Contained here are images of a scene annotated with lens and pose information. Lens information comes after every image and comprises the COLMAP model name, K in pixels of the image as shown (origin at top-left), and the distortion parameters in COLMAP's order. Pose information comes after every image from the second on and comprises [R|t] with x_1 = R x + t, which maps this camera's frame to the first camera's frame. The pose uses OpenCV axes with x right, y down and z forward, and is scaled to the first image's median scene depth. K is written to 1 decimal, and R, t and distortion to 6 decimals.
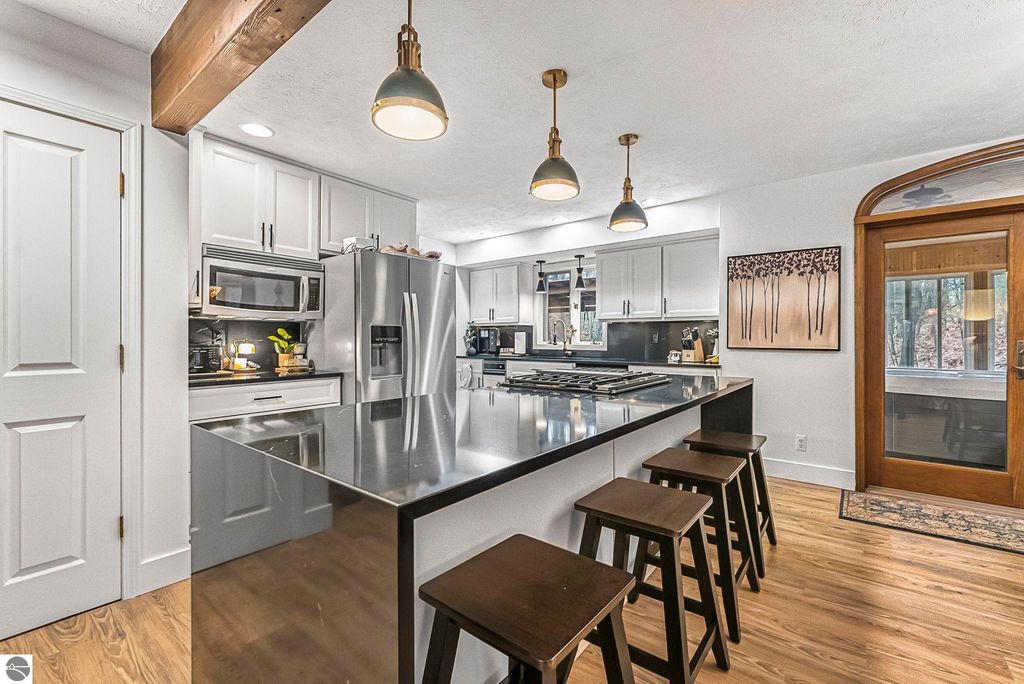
lens RADIAL K [[425.3, 0, 512.1], [0, 425.3, 337.4], [0, 0, 1]] dist [-0.009529, 0.002069]
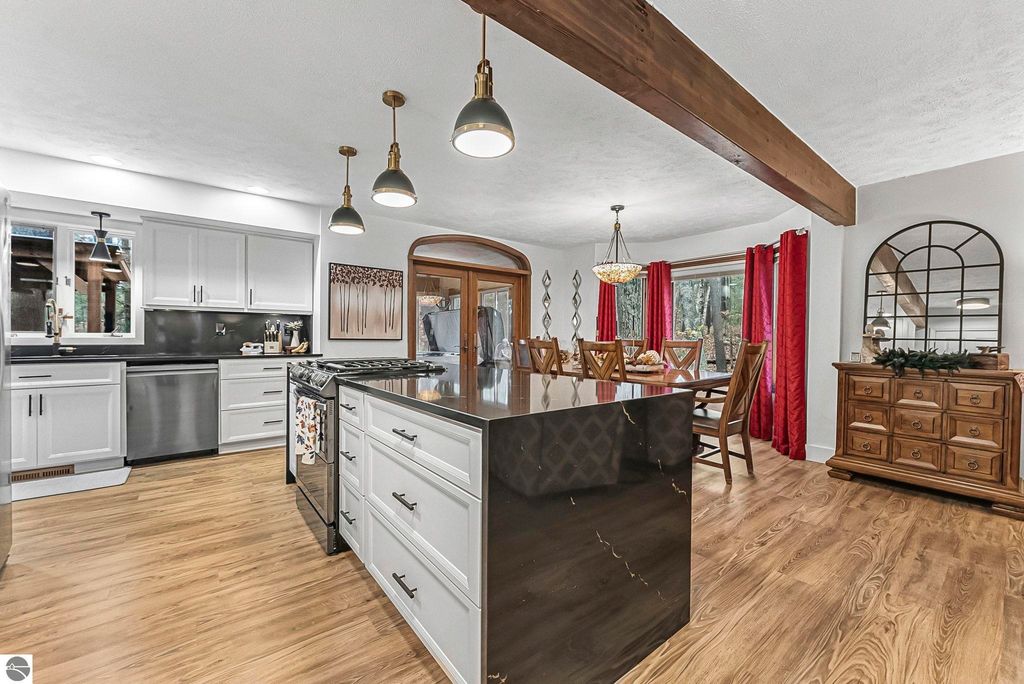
lens RADIAL K [[410.7, 0, 514.5], [0, 410.7, 341.8], [0, 0, 1]] dist [-0.005108, 0.000289]
pose [[0.240215, -0.010910, 0.970658, -0.563762], [-0.008475, 0.999875, 0.013336, 0.015742], [-0.970683, -0.011430, 0.240092, 0.250608]]
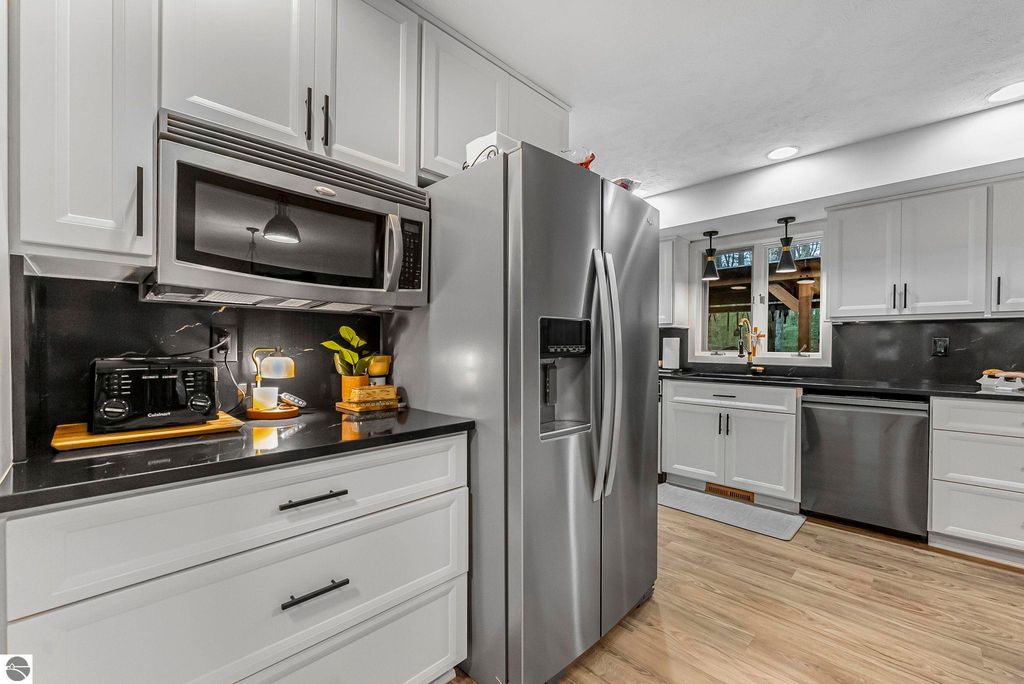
lens RADIAL K [[425.3, 0, 513.3], [0, 425.3, 348.4], [0, 0, 1]] dist [-0.009529, 0.002069]
pose [[0.992005, 0.006181, -0.126047, -0.275437], [-0.005178, 0.999952, 0.008282, 0.000367], [0.126092, -0.007564, 0.991990, 0.508209]]
